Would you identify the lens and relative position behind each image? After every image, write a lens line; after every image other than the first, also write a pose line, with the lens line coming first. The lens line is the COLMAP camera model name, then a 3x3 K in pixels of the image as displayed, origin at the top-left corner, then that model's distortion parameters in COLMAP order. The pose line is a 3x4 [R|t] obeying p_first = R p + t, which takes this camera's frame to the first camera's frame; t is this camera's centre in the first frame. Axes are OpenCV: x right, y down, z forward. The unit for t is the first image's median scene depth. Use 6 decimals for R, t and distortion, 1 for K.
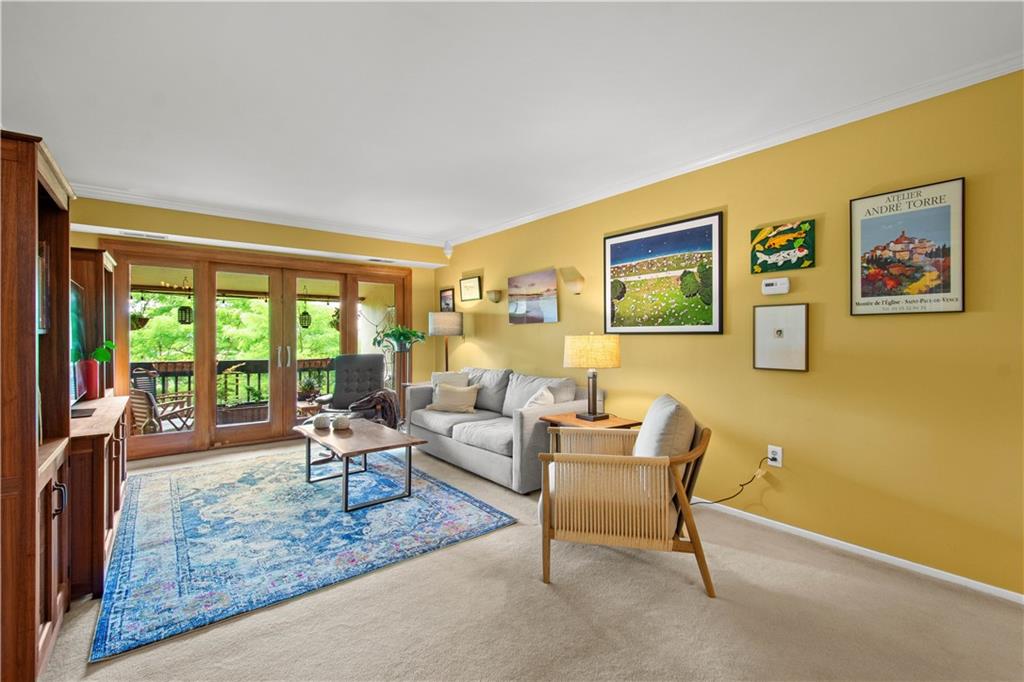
lens RADIAL K [[452.3, 0, 510.2], [0, 452.3, 333.7], [0, 0, 1]] dist [0.008465, -0.001526]
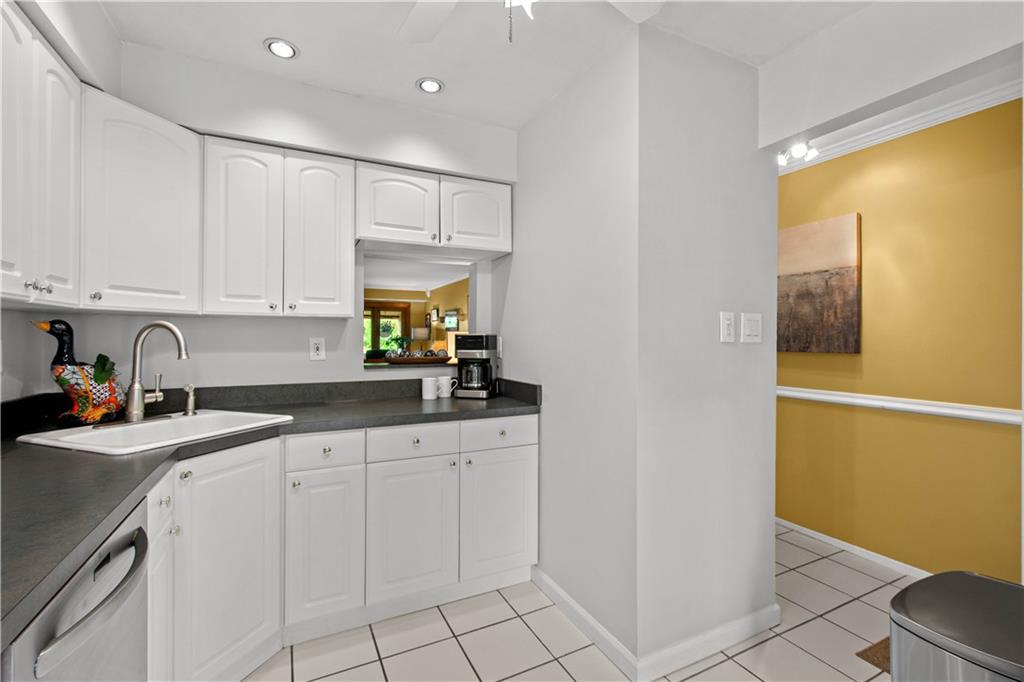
lens RADIAL K [[452.3, 0, 515.6], [0, 452.3, 338.9], [0, 0, 1]] dist [0.008465, -0.001526]
pose [[0.982527, 0.006494, -0.186007, 1.041018], [-0.005435, 0.999966, 0.006203, -0.024076], [0.186041, -0.005084, 0.982529, -1.367555]]
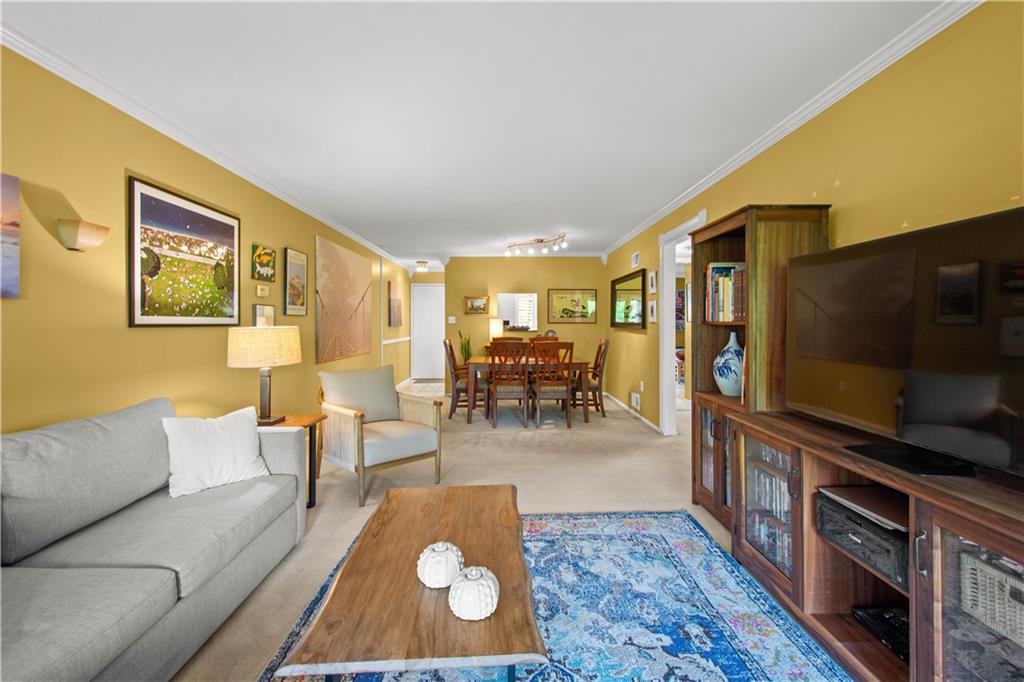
lens RADIAL K [[452.3, 0, 513.7], [0, 452.3, 323.0], [0, 0, 1]] dist [0.008465, -0.001526]
pose [[-0.803575, 0.004328, 0.595188, -0.760769], [0.001512, 0.999985, -0.005230, 0.000096], [-0.595202, -0.003303, -0.803569, 1.494414]]
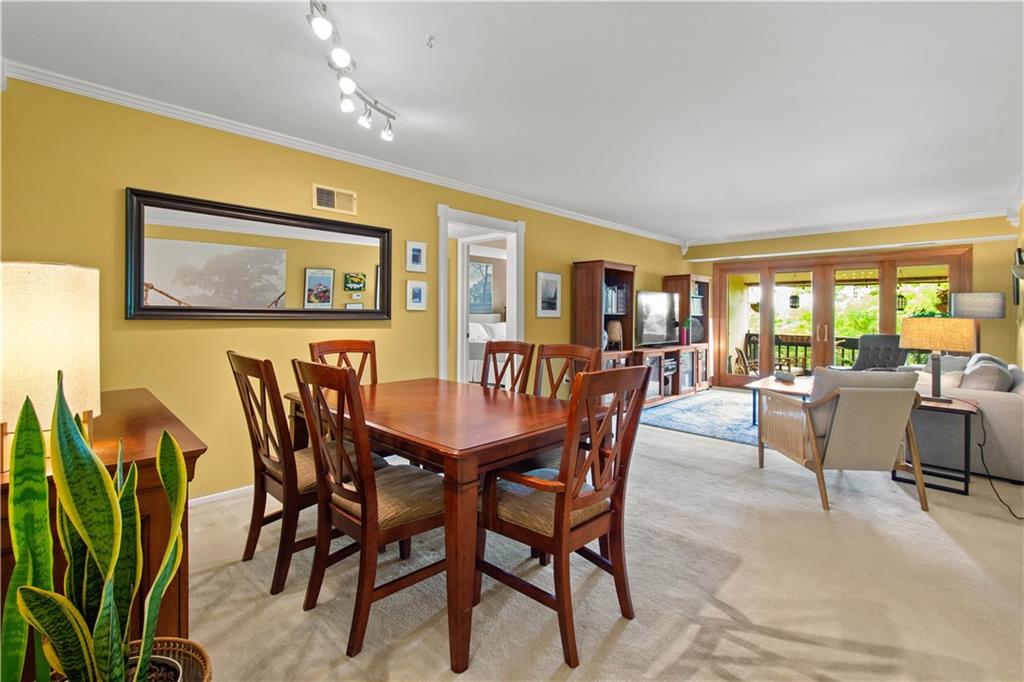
lens RADIAL K [[452.5, 0, 509.2], [0, 452.5, 315.6], [0, 0, 1]] dist [0.003147, -0.000053]
pose [[0.122659, 0.003693, -0.992442, 1.122281], [-0.003780, 0.999988, 0.003253, -0.001154], [0.992442, 0.003352, 0.122671, -0.072047]]
